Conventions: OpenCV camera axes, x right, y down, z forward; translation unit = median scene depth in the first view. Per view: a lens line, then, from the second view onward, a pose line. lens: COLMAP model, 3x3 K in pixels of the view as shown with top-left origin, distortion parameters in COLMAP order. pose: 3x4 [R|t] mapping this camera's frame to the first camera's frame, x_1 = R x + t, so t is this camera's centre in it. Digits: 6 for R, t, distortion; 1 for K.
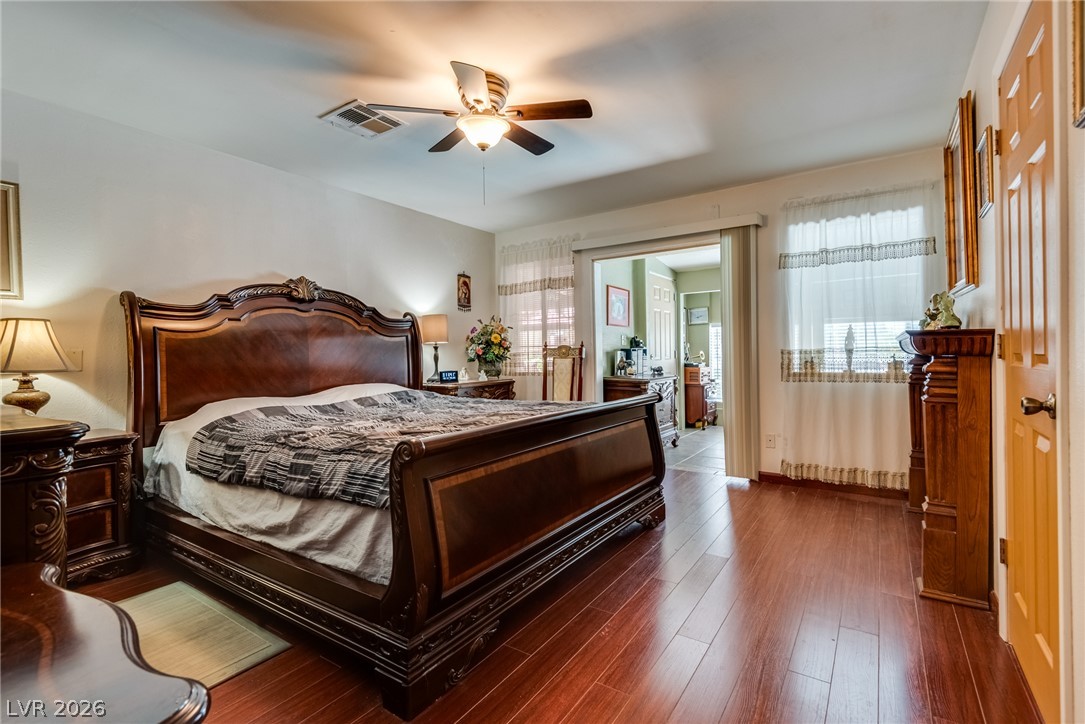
lens RADIAL K [[494.2, 0, 543.7], [0, 494.2, 354.6], [0, 0, 1]] dist [0.018927, -0.003753]
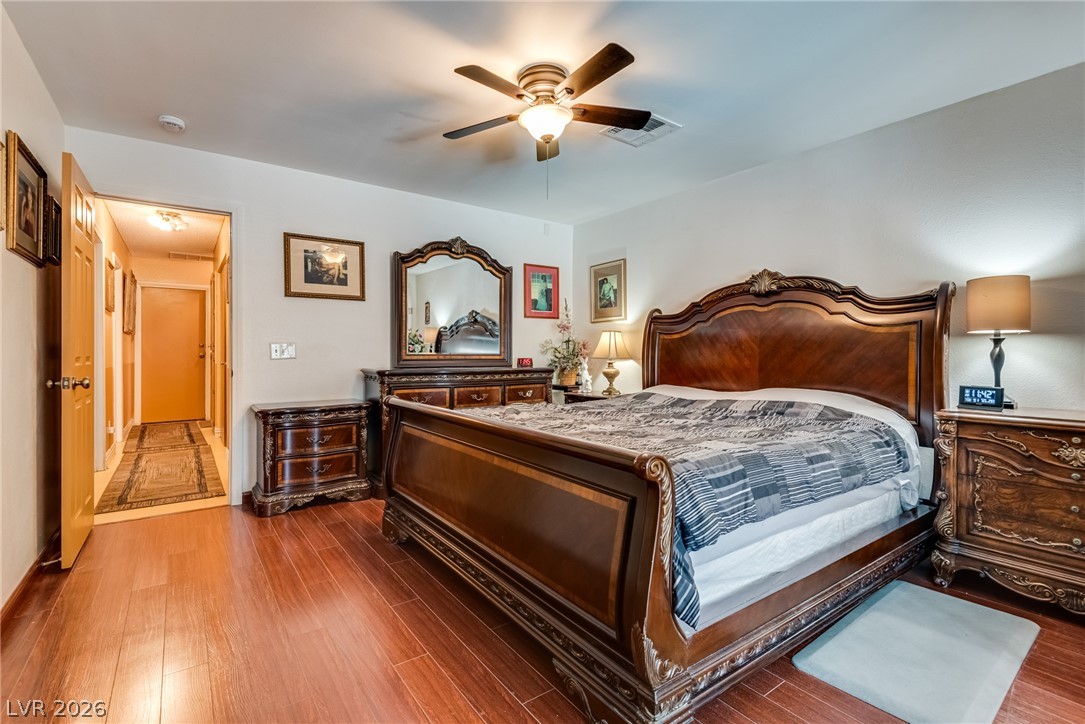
lens RADIAL K [[494.2, 0, 539.1], [0, 494.2, 357.7], [0, 0, 1]] dist [0.018927, -0.003753]
pose [[-0.344206, 0.023662, -0.938596, 0.608329], [-0.001633, 0.999666, 0.025801, -0.012326], [0.938893, 0.010413, -0.344052, 1.003694]]
